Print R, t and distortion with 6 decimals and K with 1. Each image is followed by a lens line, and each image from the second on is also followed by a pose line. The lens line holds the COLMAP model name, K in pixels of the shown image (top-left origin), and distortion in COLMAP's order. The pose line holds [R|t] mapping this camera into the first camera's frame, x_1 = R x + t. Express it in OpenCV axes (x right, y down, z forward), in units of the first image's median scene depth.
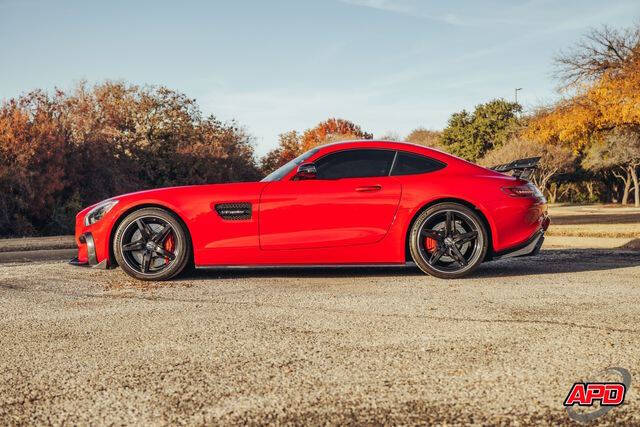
lens RADIAL K [[1000.8, 0, 320.0], [0, 1000.8, 213.5], [0, 0, 1]] dist [0.004039, -0.003424]
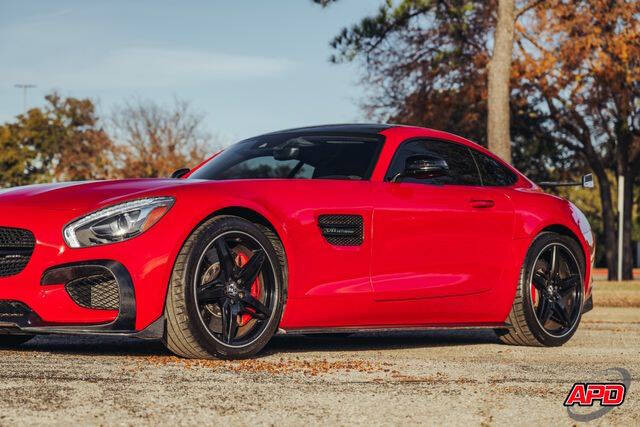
lens RADIAL K [[1488.1, 0, 322.8], [0, 1488.1, 227.7], [0, 0, 1]] dist [0.058605, 0.160748]
pose [[0.629748, 0.047002, 0.775376, -0.729144], [-0.015523, 0.998730, -0.047933, 0.036086], [-0.776644, 0.018150, 0.629678, 0.481335]]
